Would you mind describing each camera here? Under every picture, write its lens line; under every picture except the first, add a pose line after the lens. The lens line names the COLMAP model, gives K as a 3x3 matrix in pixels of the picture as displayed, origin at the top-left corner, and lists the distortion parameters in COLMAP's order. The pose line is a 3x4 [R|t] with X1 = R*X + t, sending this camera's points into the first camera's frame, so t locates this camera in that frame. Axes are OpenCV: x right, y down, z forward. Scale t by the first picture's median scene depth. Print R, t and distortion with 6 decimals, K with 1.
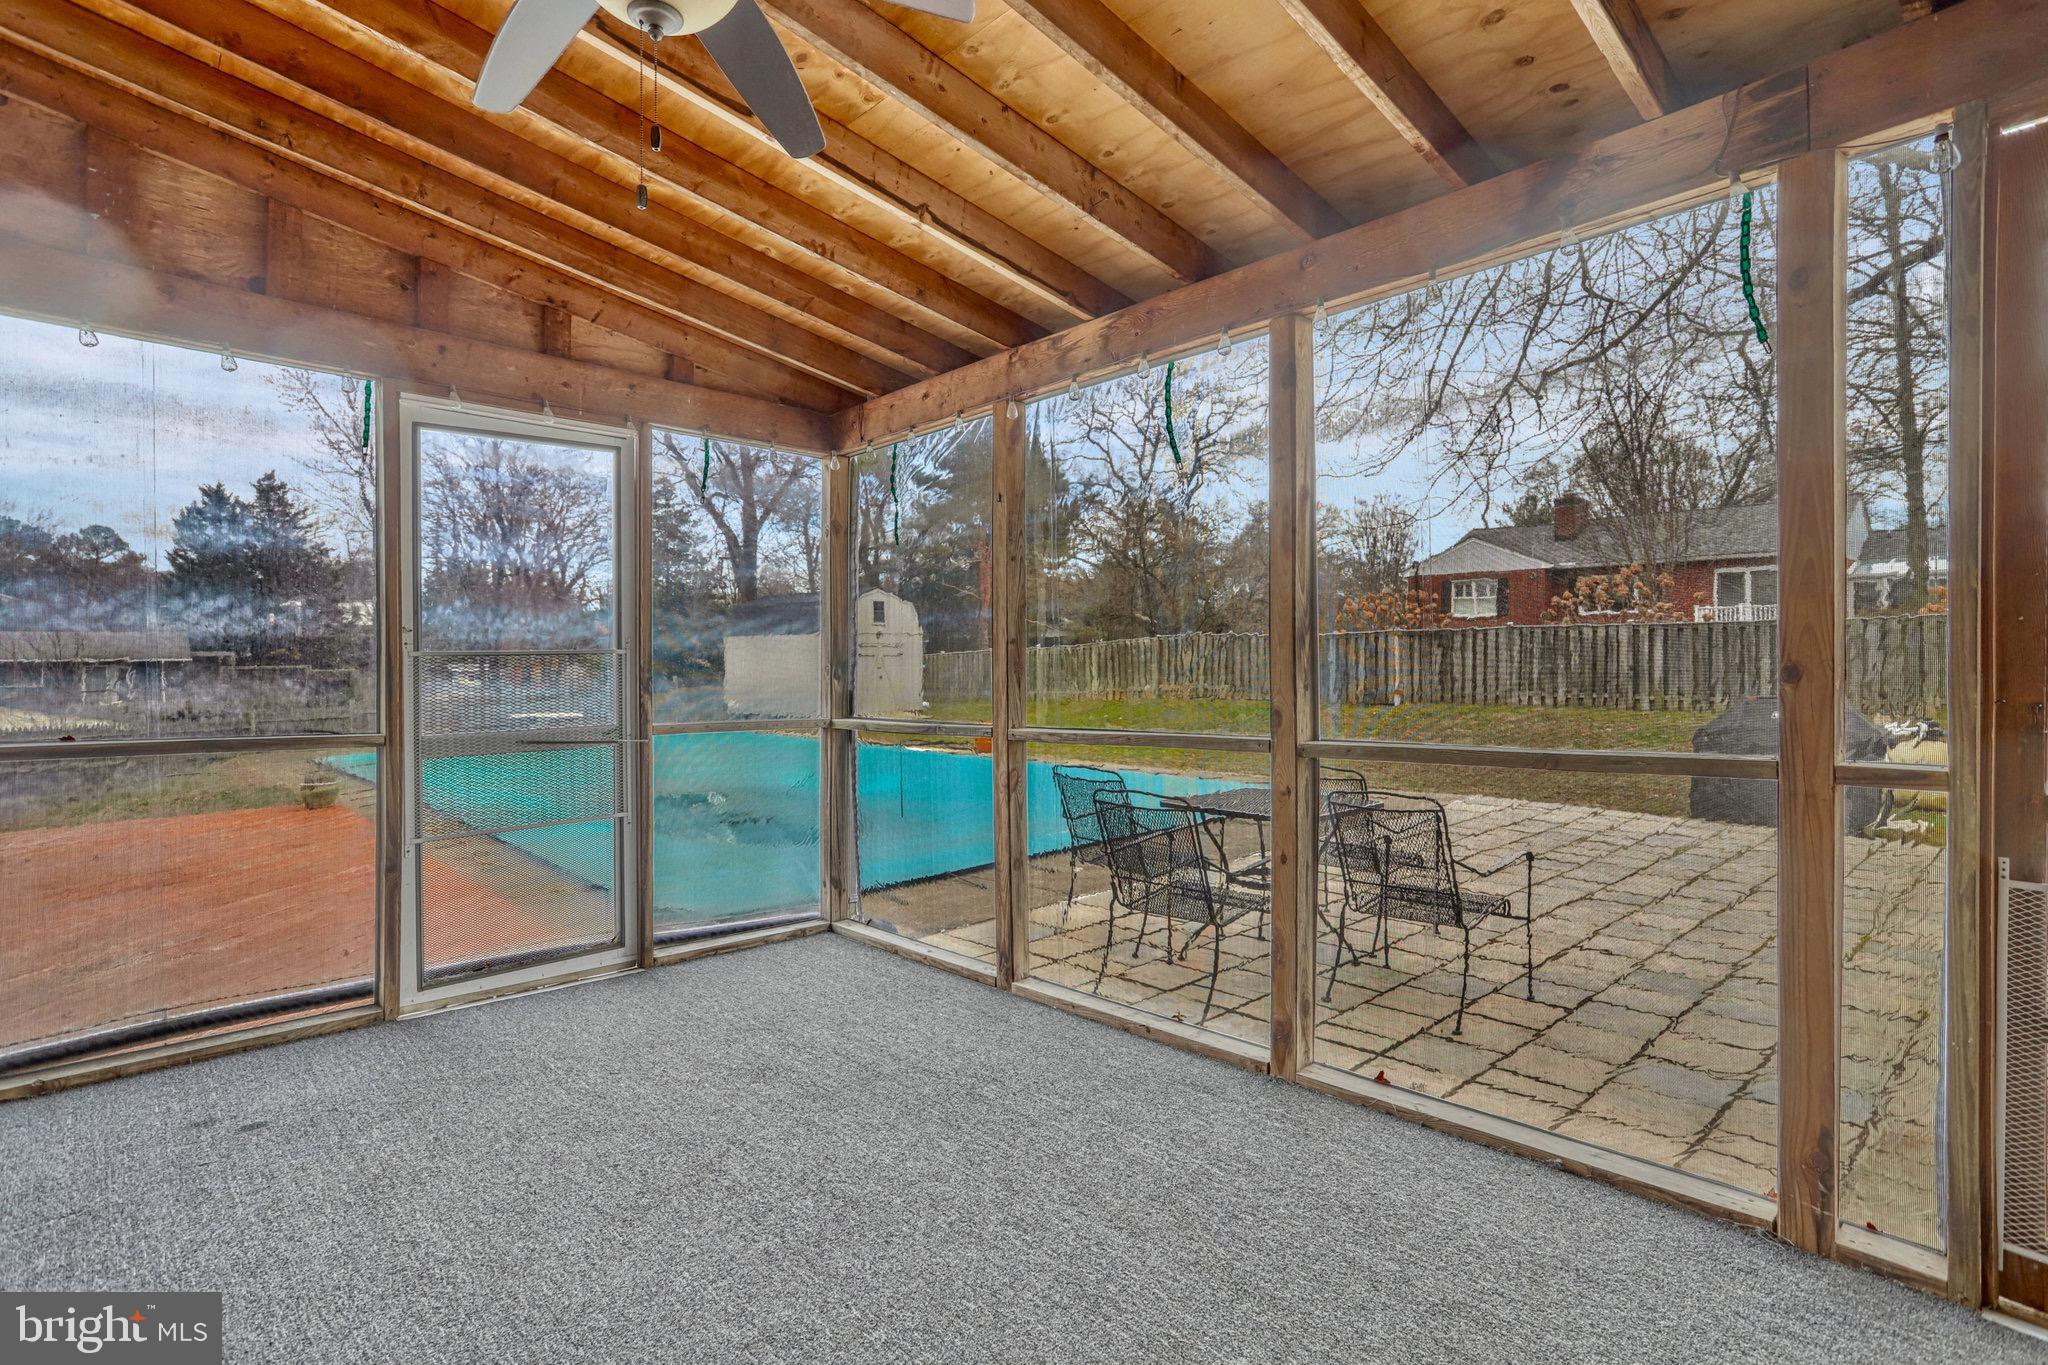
lens RADIAL K [[999.6, 0, 1021.5], [0, 999.6, 668.5], [0, 0, 1]] dist [-0.046406, 0.042325]
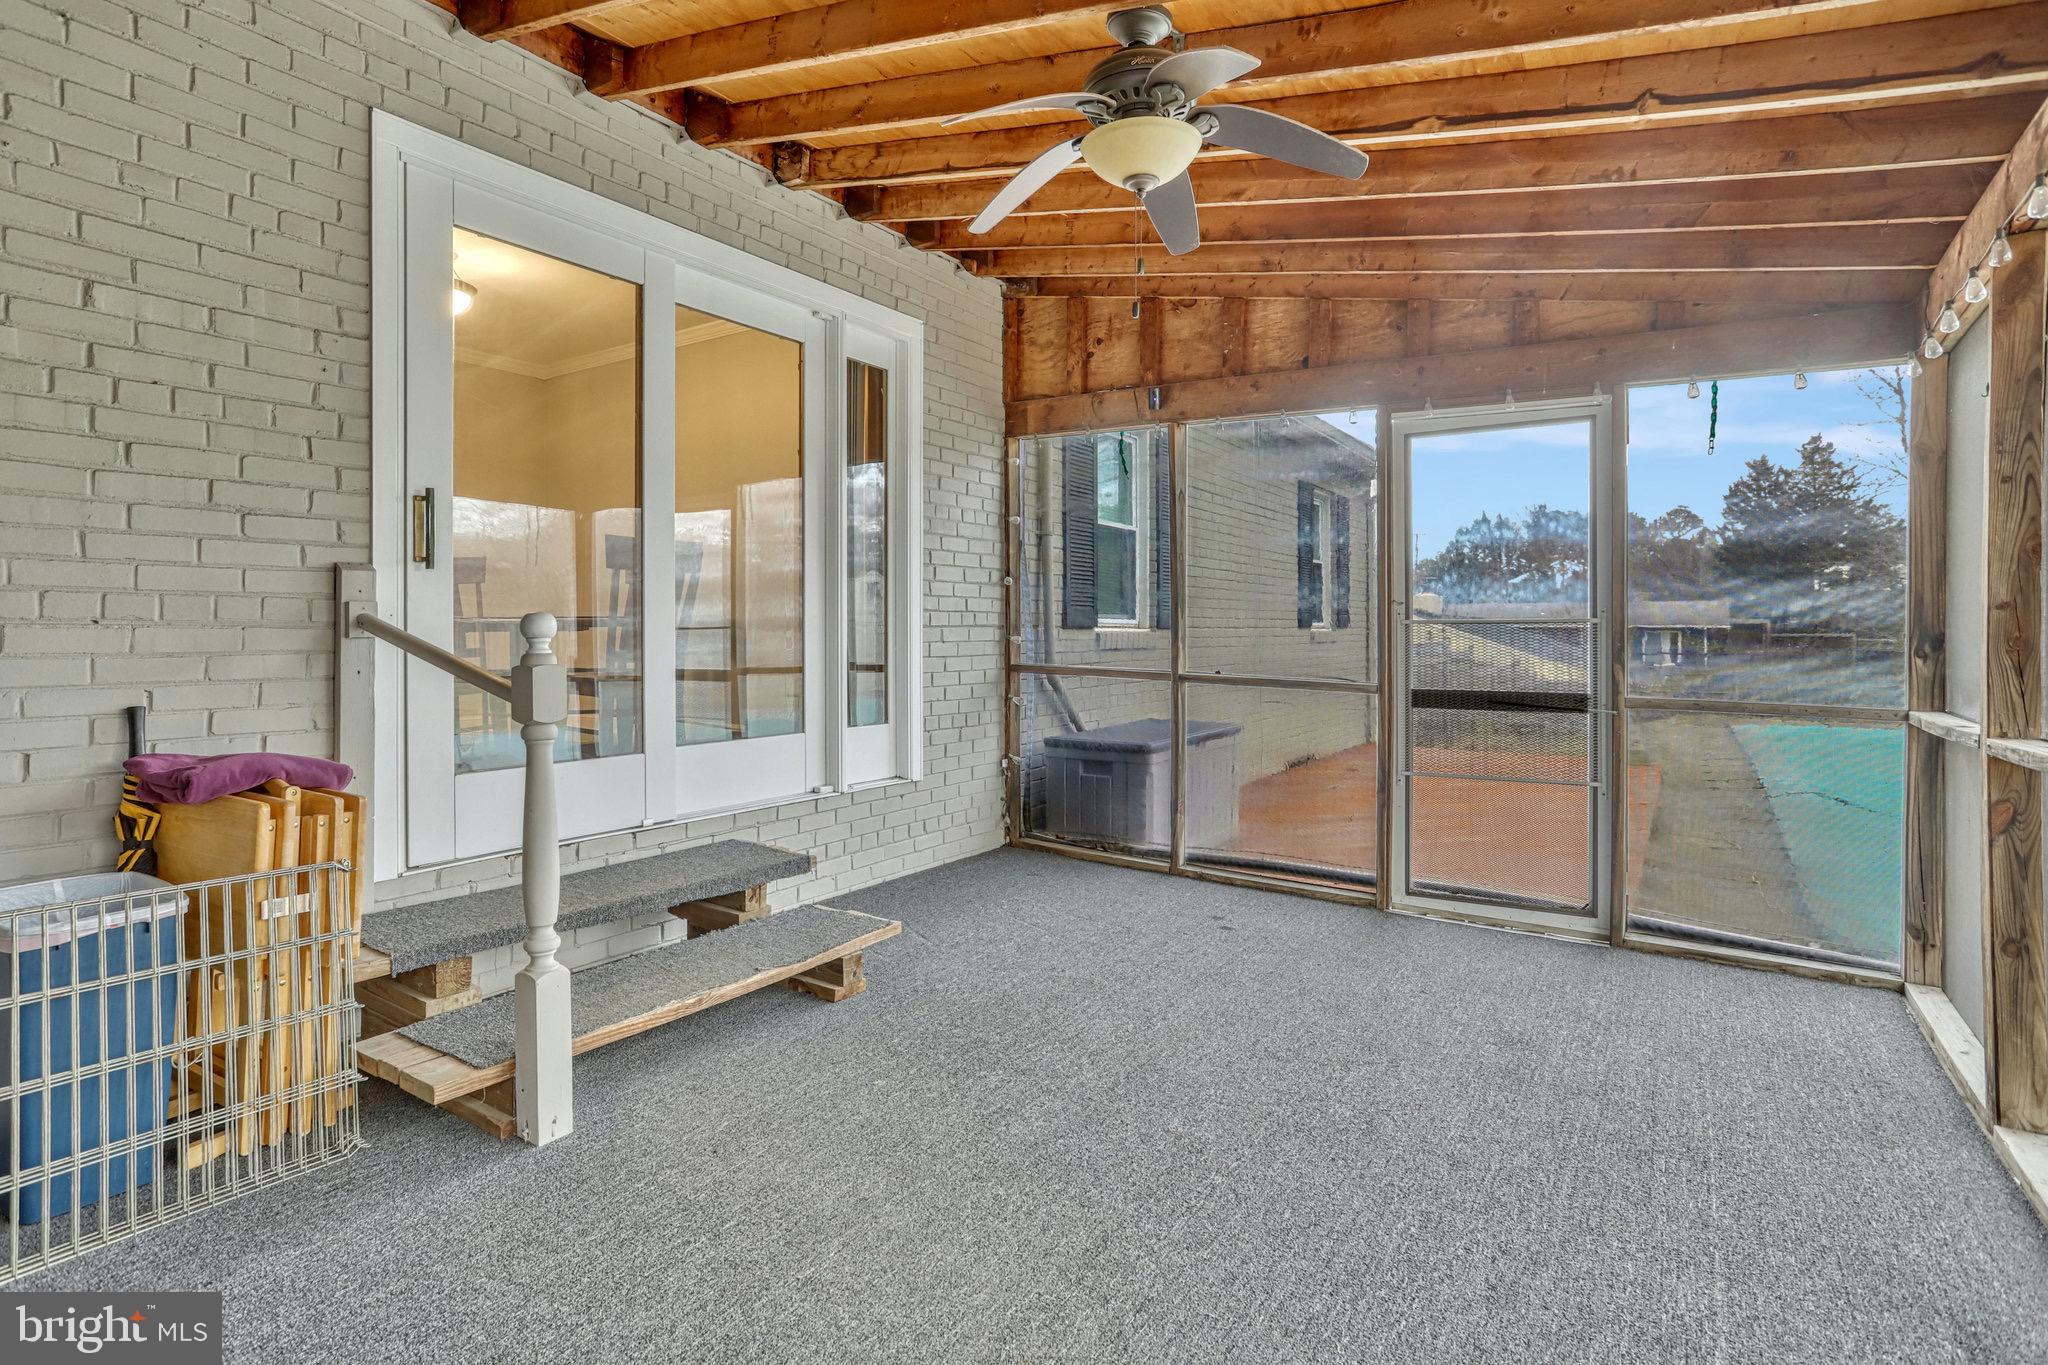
lens RADIAL K [[1014.8, 0, 1025.5], [0, 1014.8, 653.0], [0, 0, 1]] dist [-0.058106, 0.046111]
pose [[0.248416, 0.033194, -0.968084, 0.471553], [-0.016785, 0.999410, 0.029961, -0.005257], [0.968508, 0.008806, 0.248827, 0.218706]]
